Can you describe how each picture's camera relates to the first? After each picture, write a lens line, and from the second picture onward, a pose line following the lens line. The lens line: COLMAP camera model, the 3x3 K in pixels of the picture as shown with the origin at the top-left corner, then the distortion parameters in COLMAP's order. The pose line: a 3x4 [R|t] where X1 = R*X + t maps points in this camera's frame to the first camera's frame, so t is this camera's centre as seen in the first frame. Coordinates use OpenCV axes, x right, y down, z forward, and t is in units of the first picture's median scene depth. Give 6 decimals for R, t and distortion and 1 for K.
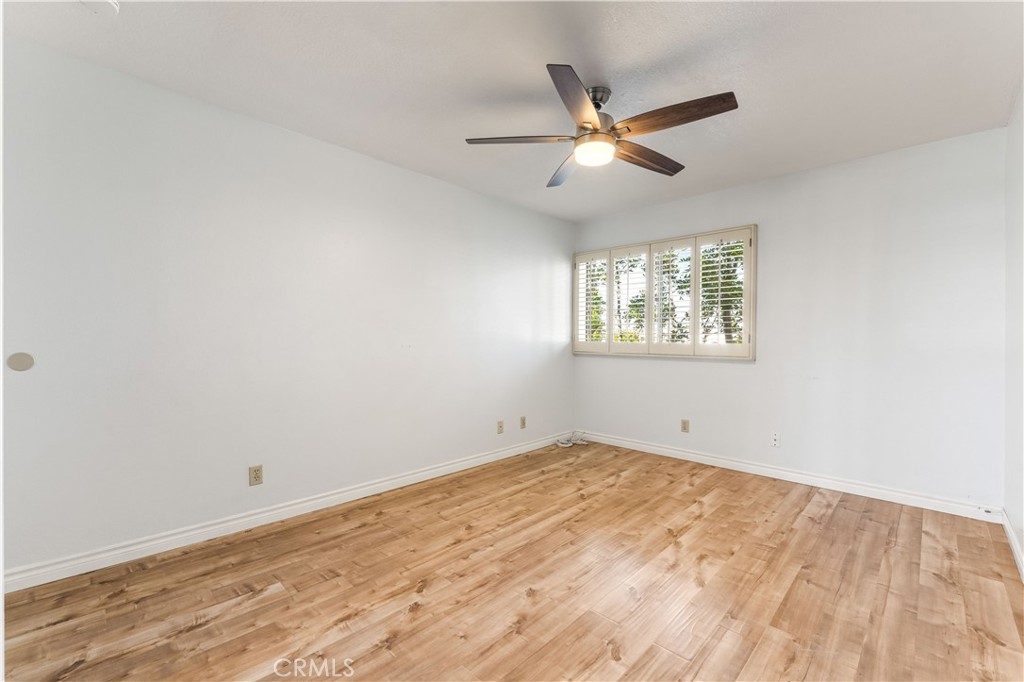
lens RADIAL K [[441.1, 0, 511.8], [0, 441.1, 338.9], [0, 0, 1]] dist [-0.001323, 0.000060]
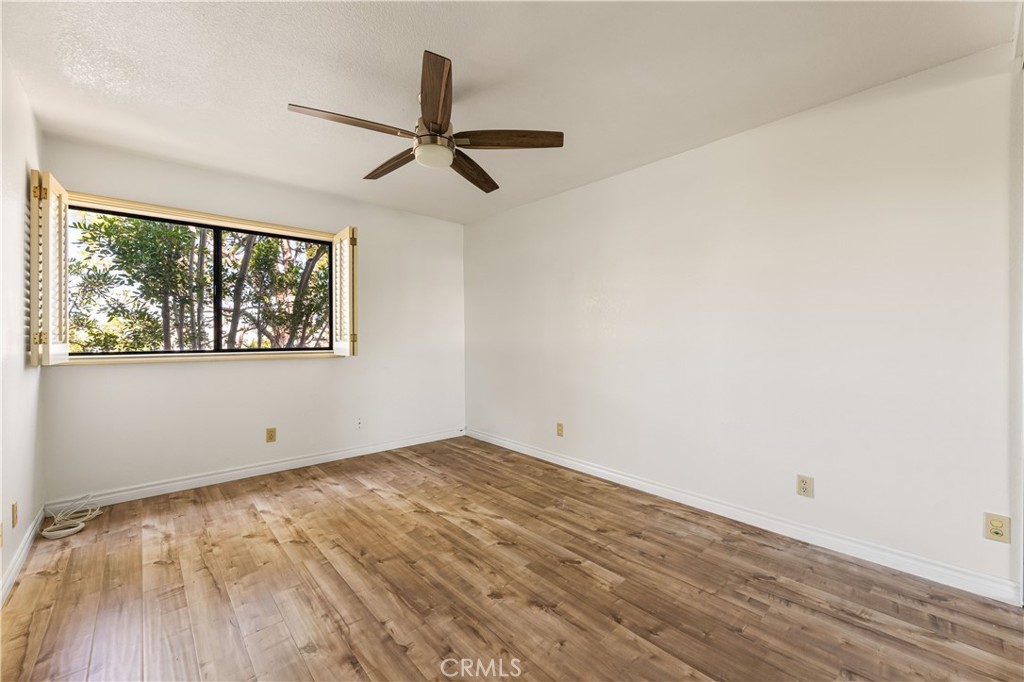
lens RADIAL K [[409.3, 0, 512.2], [0, 409.3, 338.7], [0, 0, 1]] dist [0.000844, -0.001003]
pose [[0.048330, -0.010820, 0.998773, -0.664078], [0.001380, 0.999941, 0.010765, -0.027199], [-0.998830, 0.000858, 0.048342, 0.669931]]
